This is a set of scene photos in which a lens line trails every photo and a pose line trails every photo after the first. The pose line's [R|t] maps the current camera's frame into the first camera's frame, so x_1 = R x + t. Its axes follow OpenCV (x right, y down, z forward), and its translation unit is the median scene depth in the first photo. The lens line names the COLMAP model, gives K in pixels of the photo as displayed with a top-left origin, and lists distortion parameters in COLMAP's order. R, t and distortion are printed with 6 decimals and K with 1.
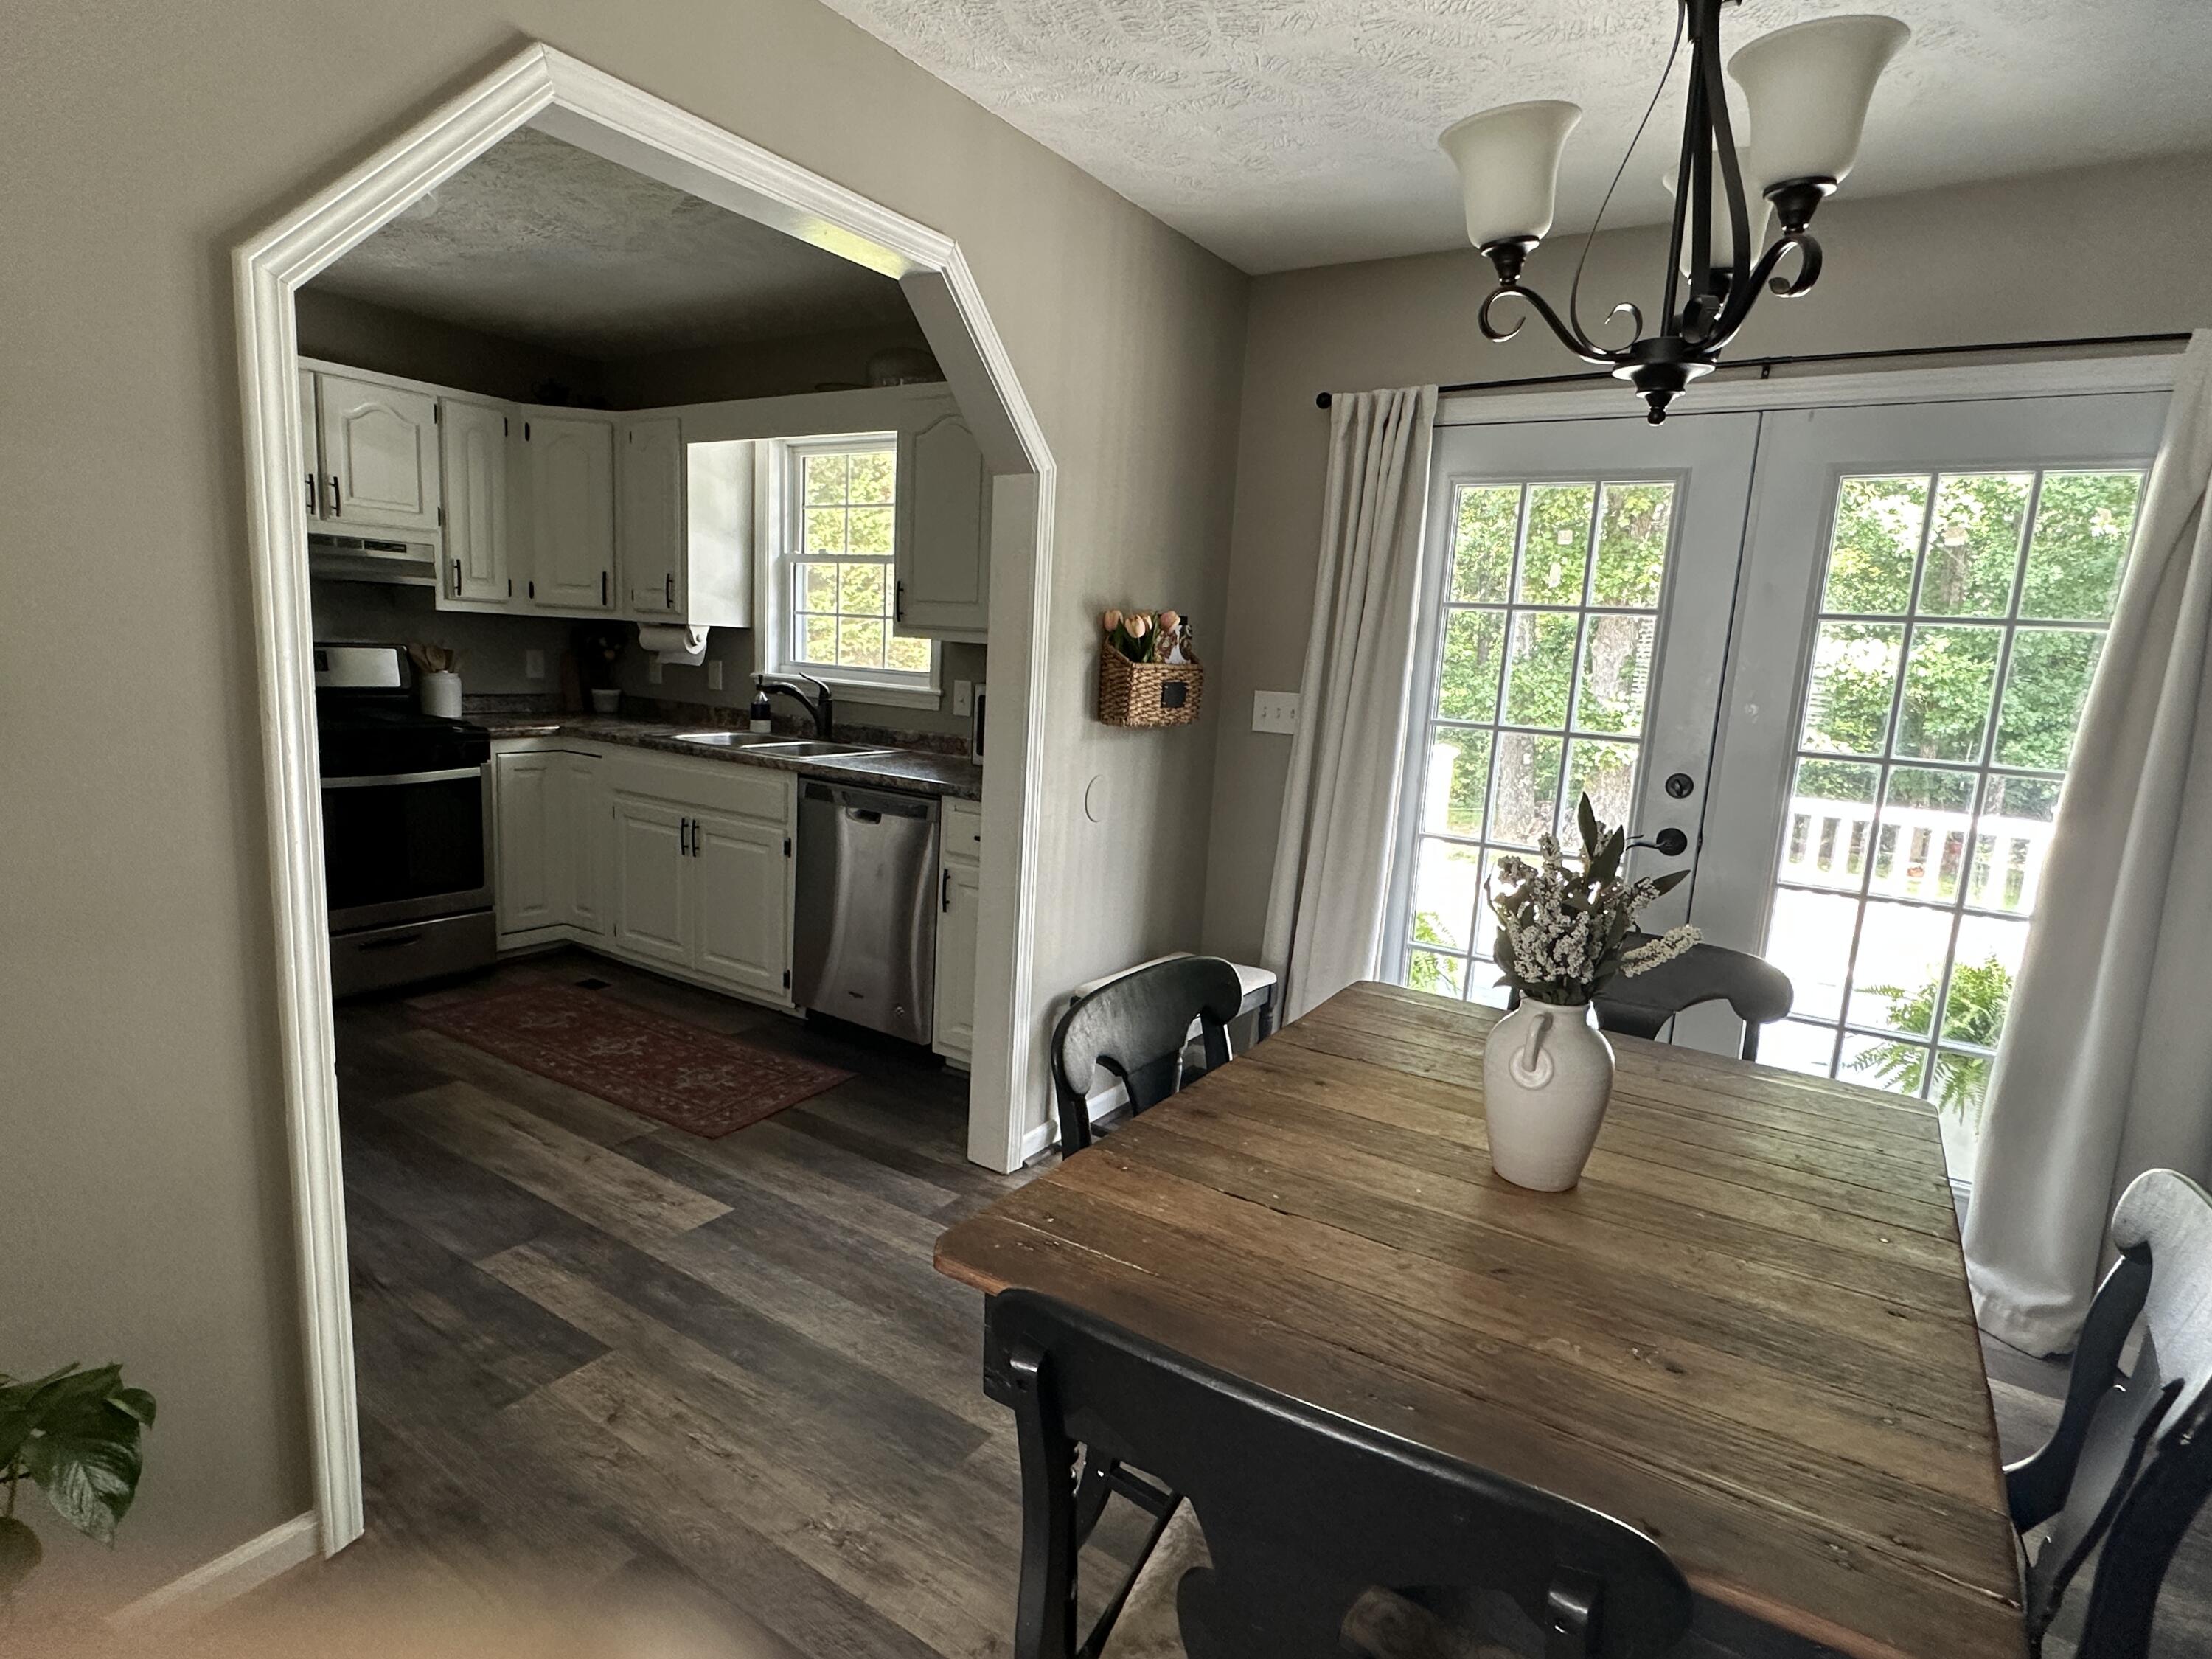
lens RADIAL K [[1154.0, 0, 1107.4], [0, 1154.0, 841.4], [0, 0, 1]] dist [-0.003476, 0.001156]
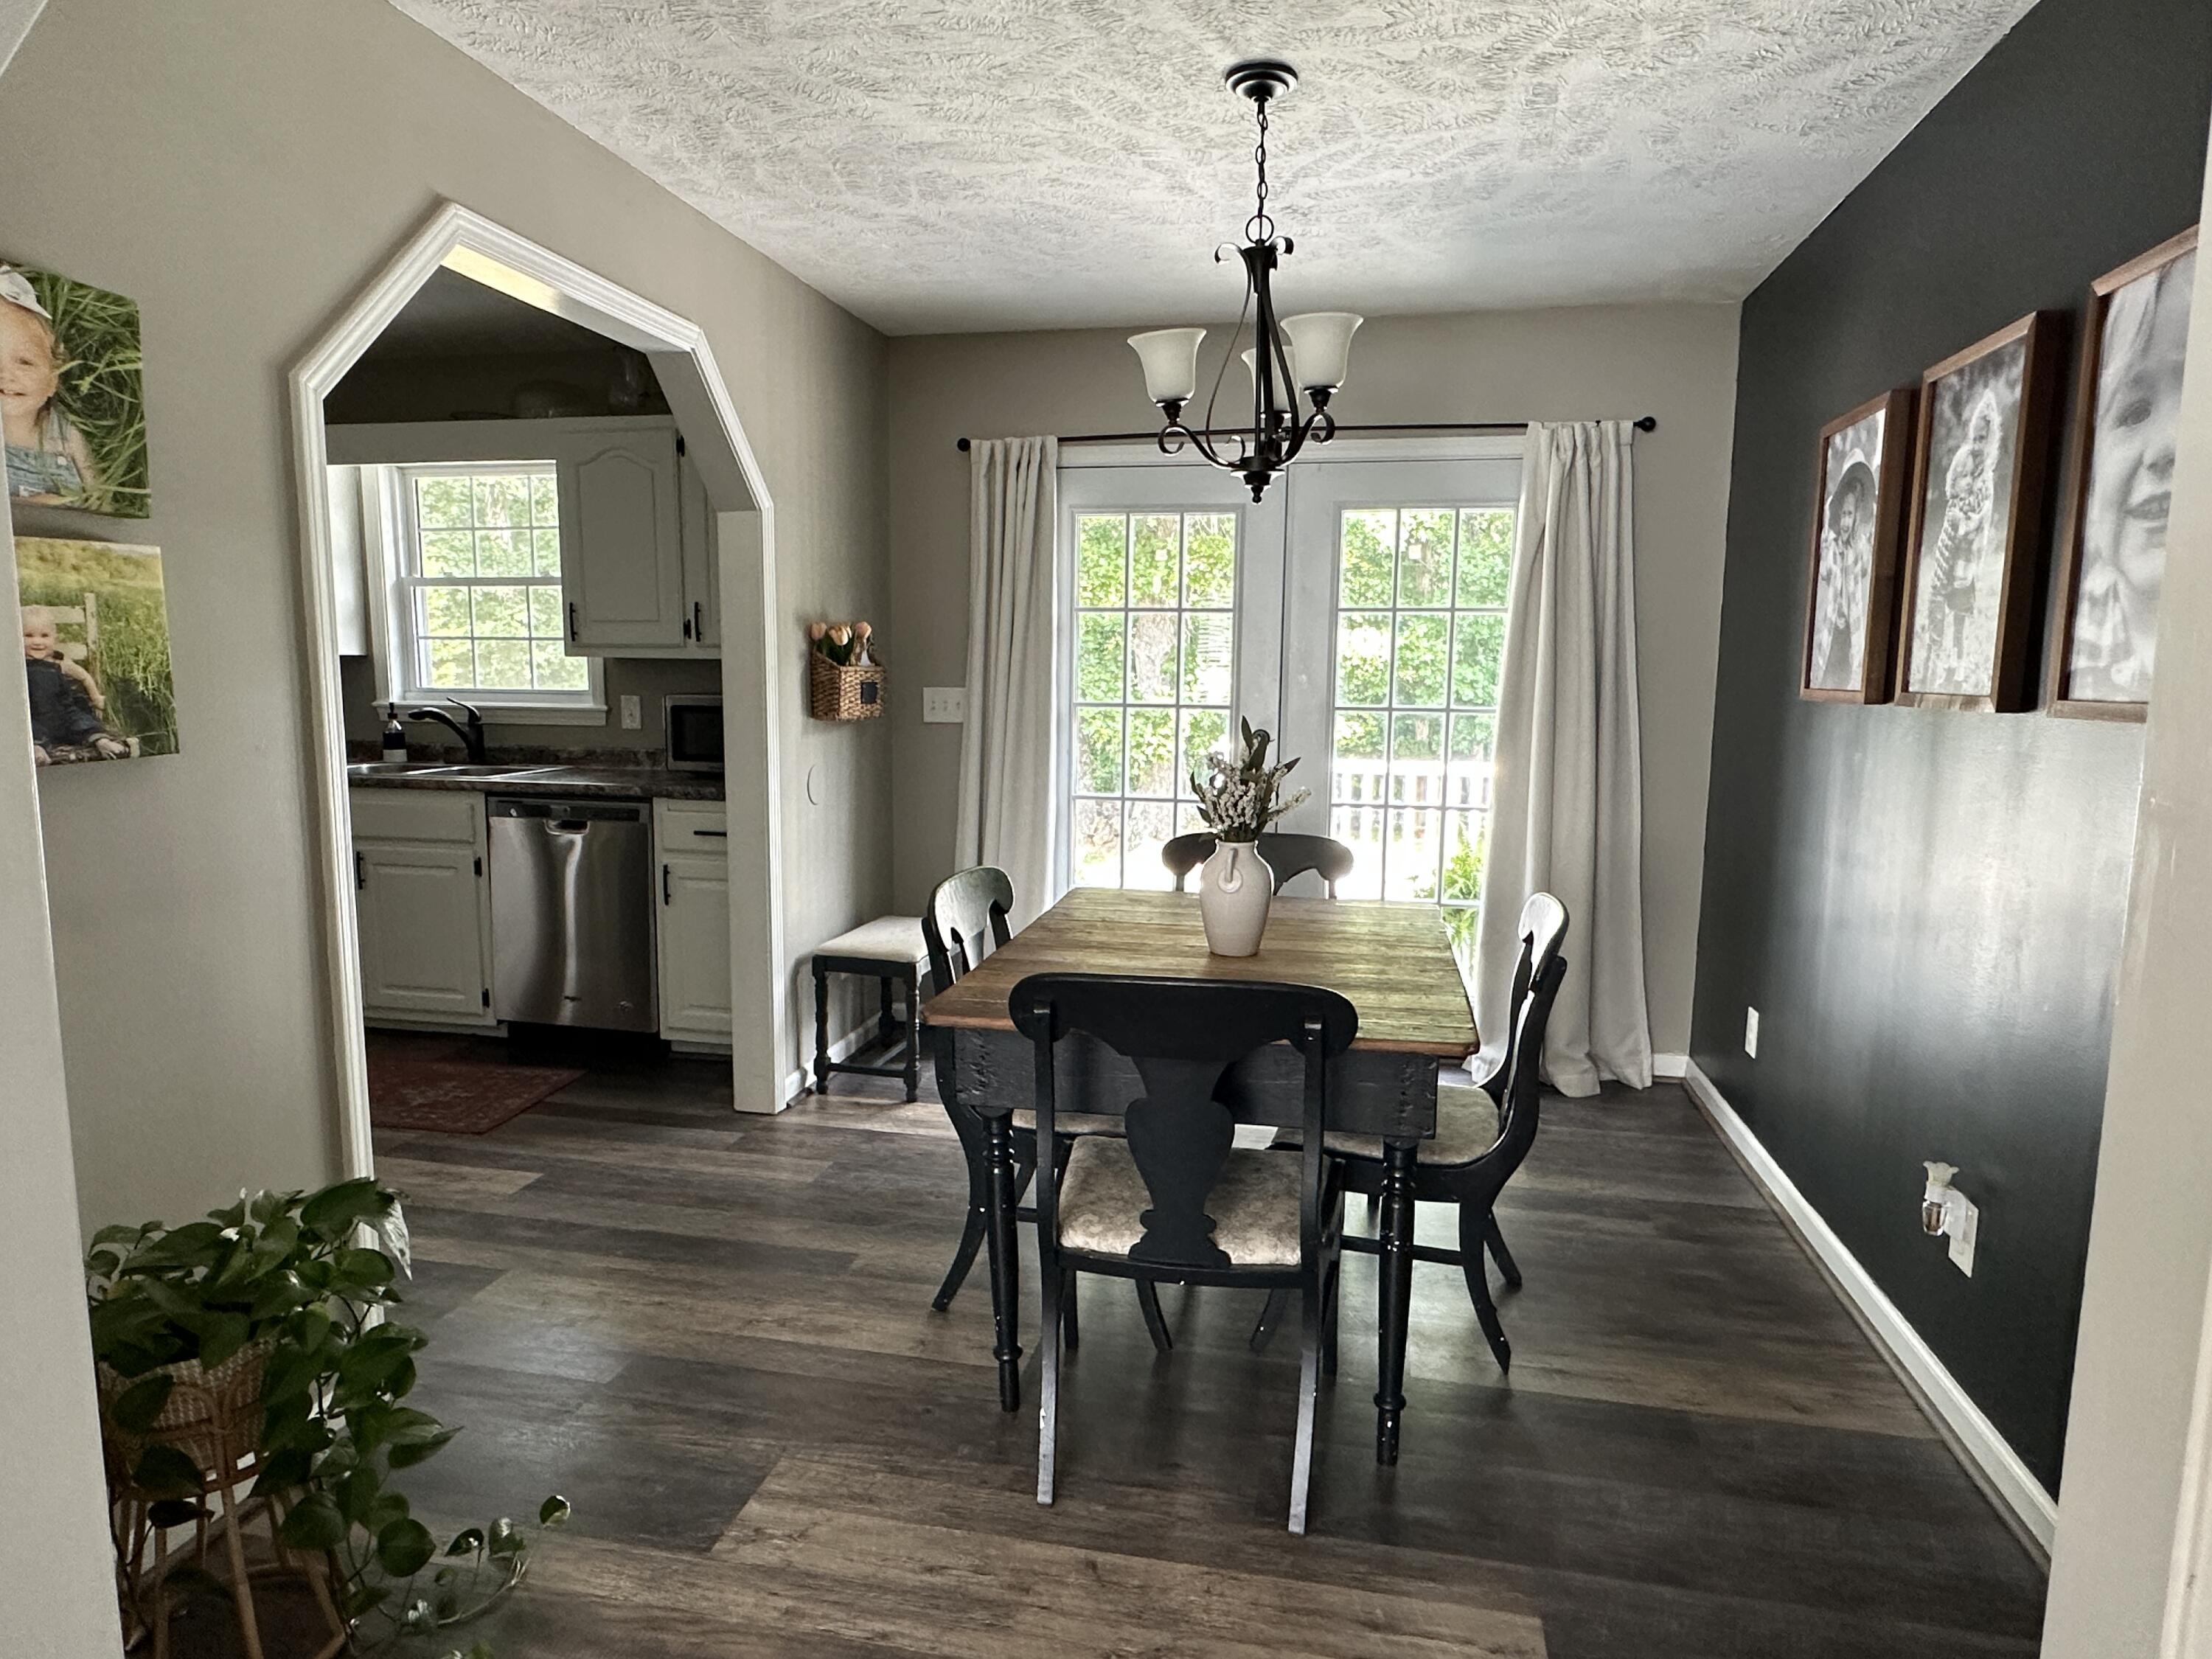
lens RADIAL K [[1283.3, 0, 1087.8], [0, 1283.3, 846.1], [0, 0, 1]] dist [-0.001136, 0.001237]
pose [[0.932535, -0.094793, 0.348416, -0.159059], [0.102398, 0.994738, -0.003433, 0.043340], [-0.346257, 0.038879, 0.937334, -0.231196]]
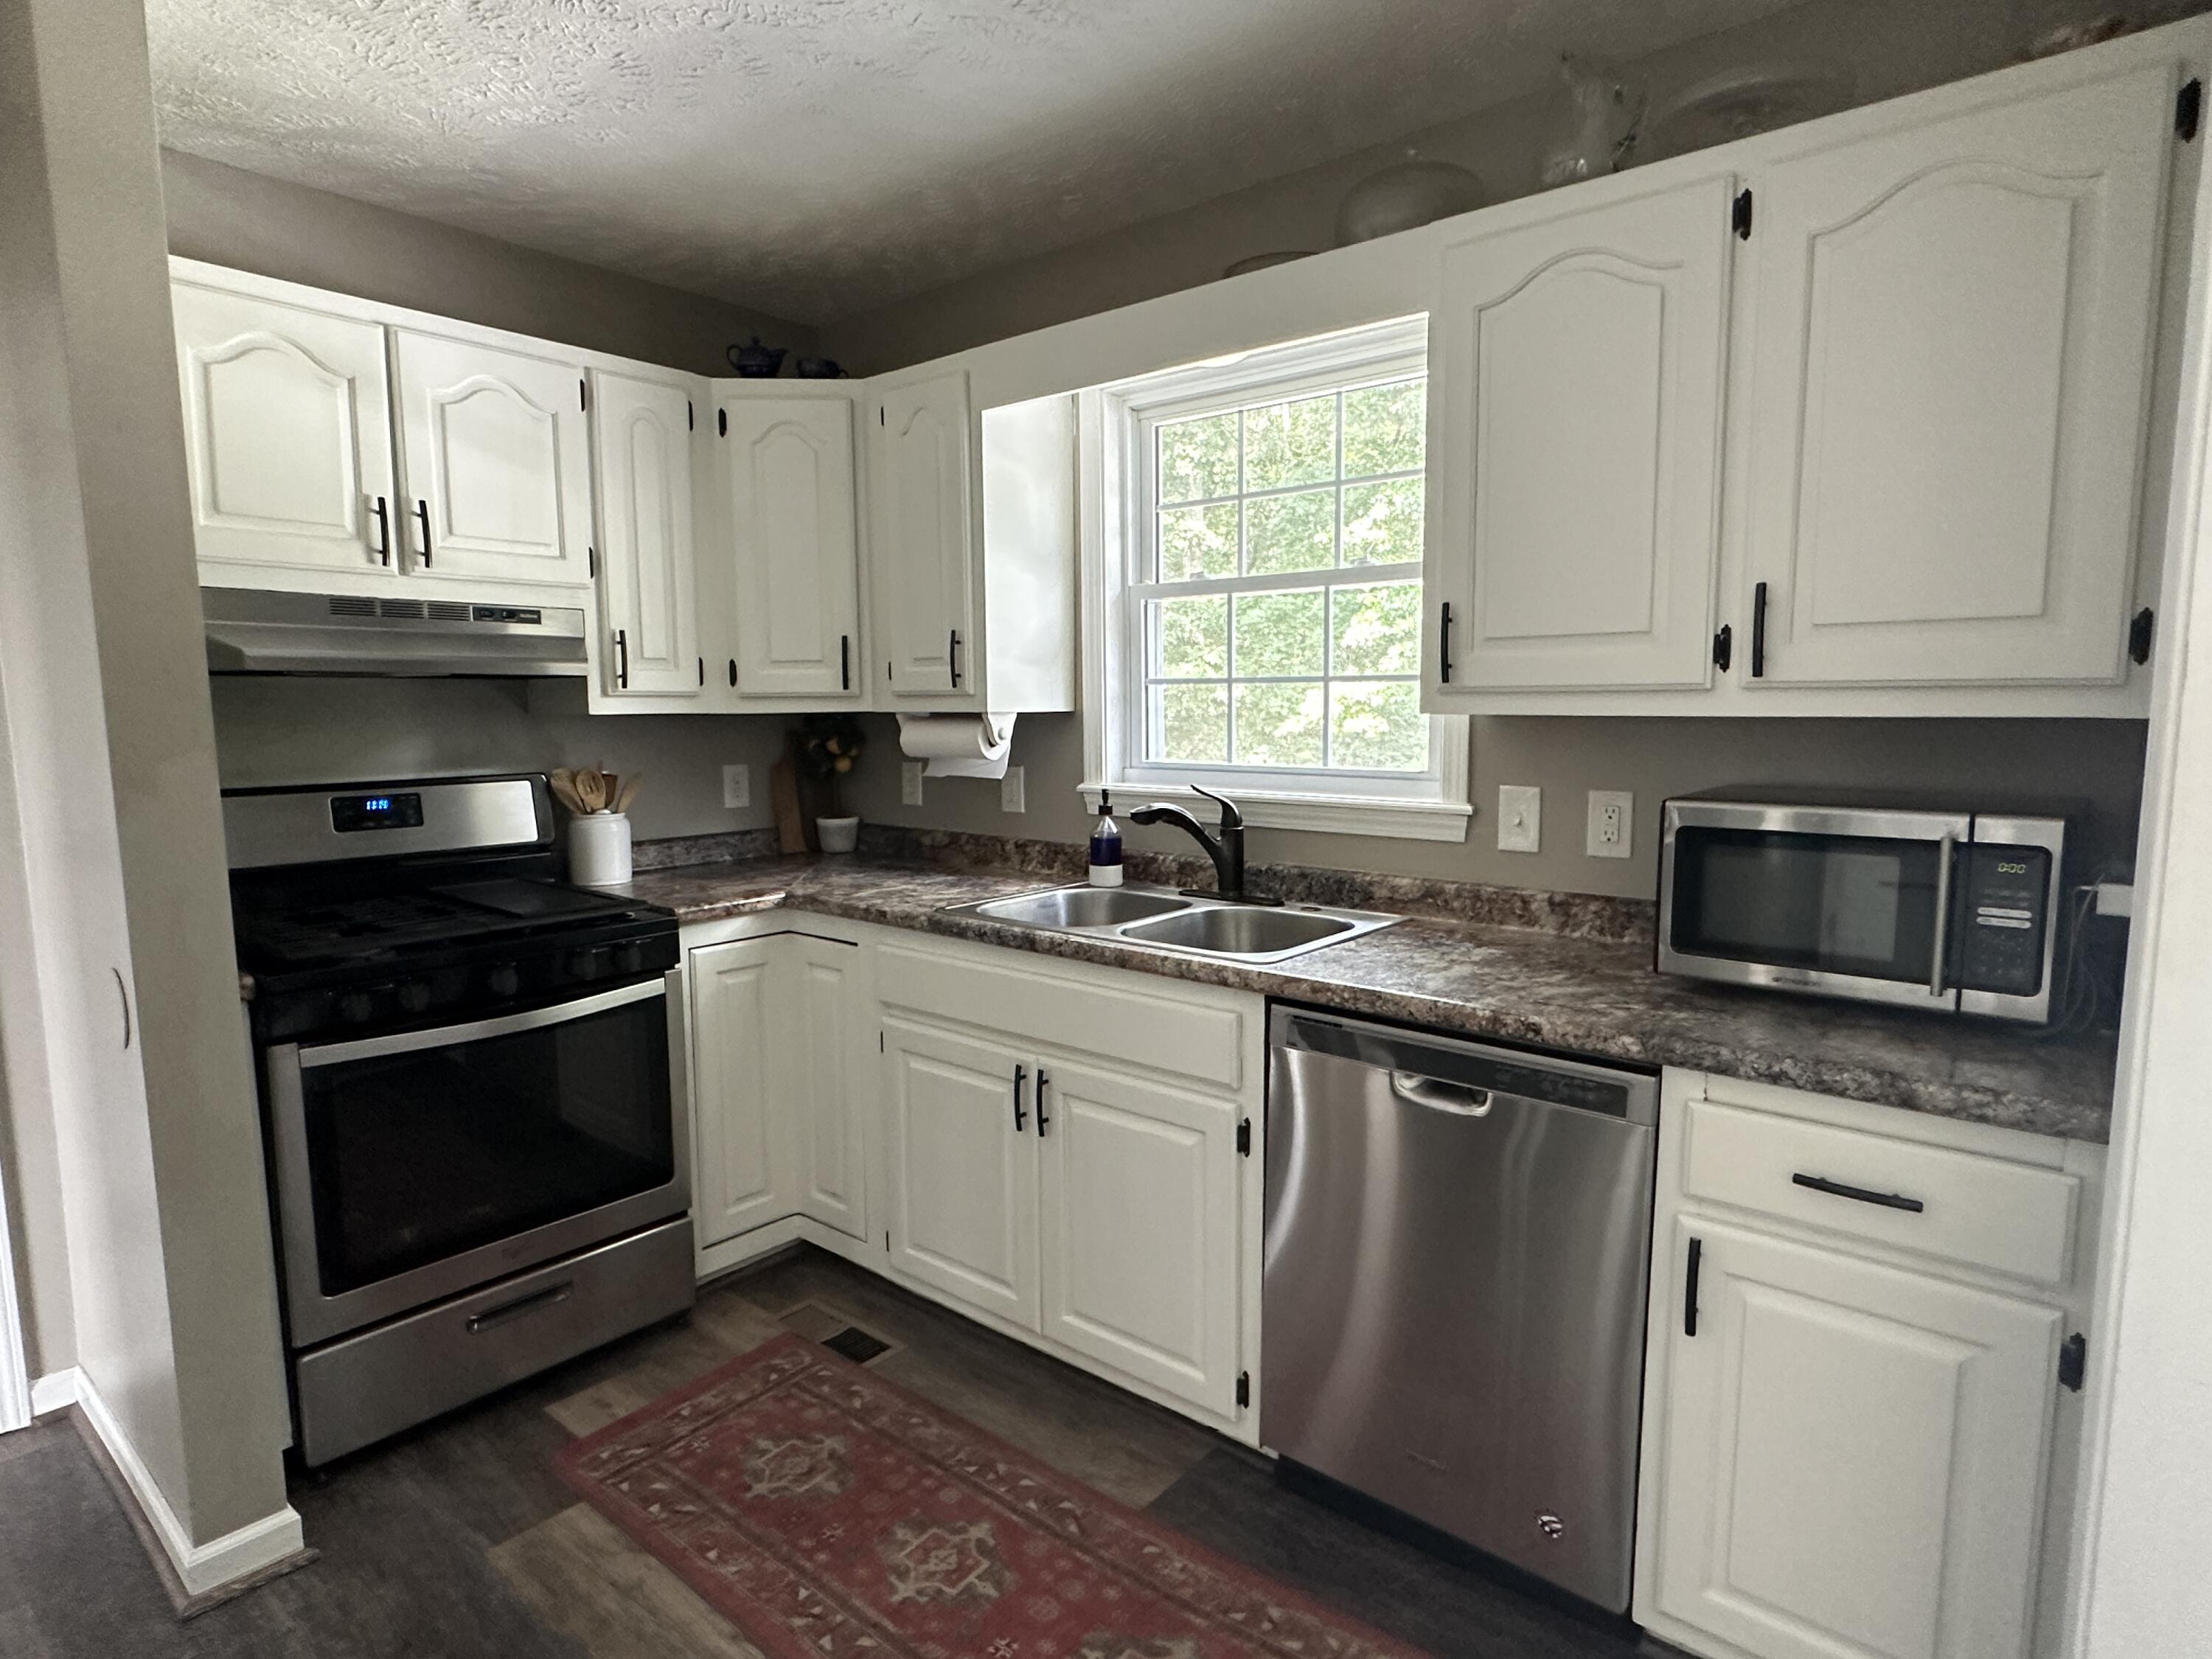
lens RADIAL K [[1196.5, 0, 1108.4], [0, 1196.5, 841.5], [0, 0, 1]] dist [-0.003521, -0.000569]
pose [[0.990855, -0.048474, -0.125920, -0.249025], [0.041413, 0.997451, -0.058099, -0.091227], [0.128416, 0.052353, 0.990338, 0.438634]]
